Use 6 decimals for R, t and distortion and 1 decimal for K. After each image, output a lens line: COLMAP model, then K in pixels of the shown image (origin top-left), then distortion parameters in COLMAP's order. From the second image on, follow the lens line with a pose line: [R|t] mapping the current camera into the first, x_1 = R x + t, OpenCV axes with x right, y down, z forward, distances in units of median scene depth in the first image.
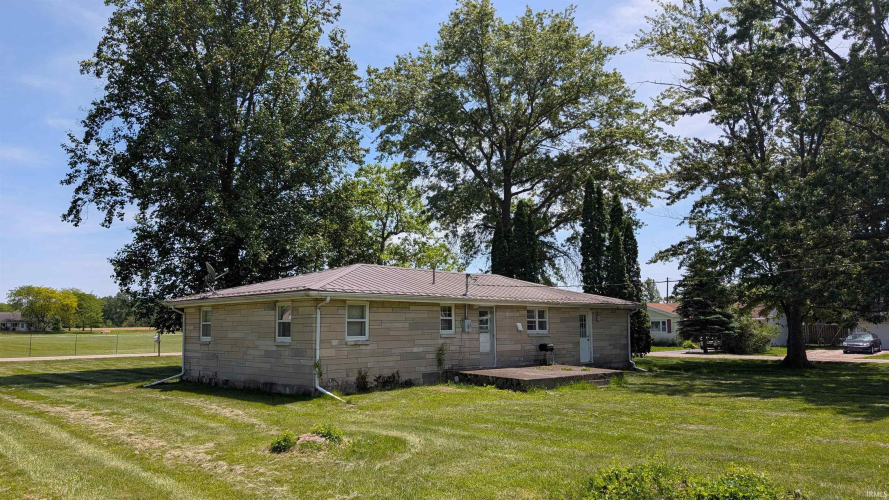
lens RADIAL K [[637.6, 0, 444.5], [0, 637.6, 250.0], [0, 0, 1]] dist [0.001080, 0.001962]
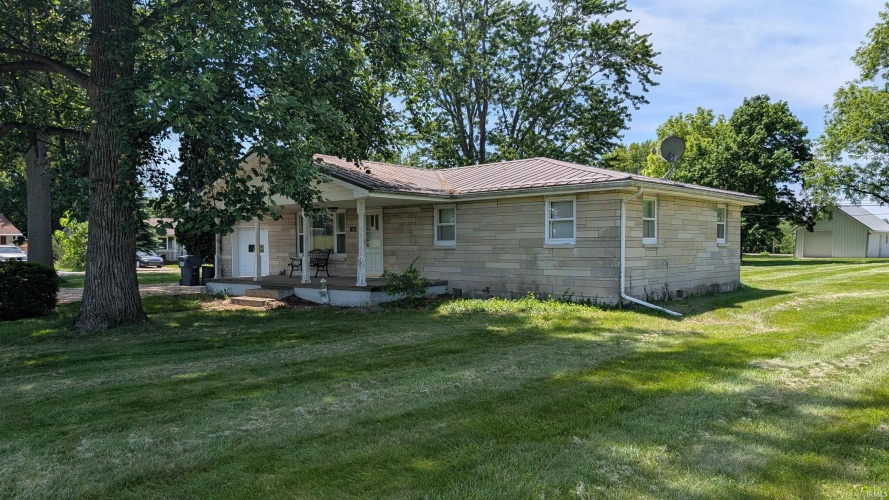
lens RADIAL K [[637.6, 0, 444.5], [0, 637.6, 250.0], [0, 0, 1]] dist [0.001080, 0.001962]
pose [[-0.022832, -0.010163, 0.999688, -1.057610], [-0.130816, 0.991381, 0.007091, 0.171461], [-0.991144, -0.130613, -0.023965, 1.219804]]
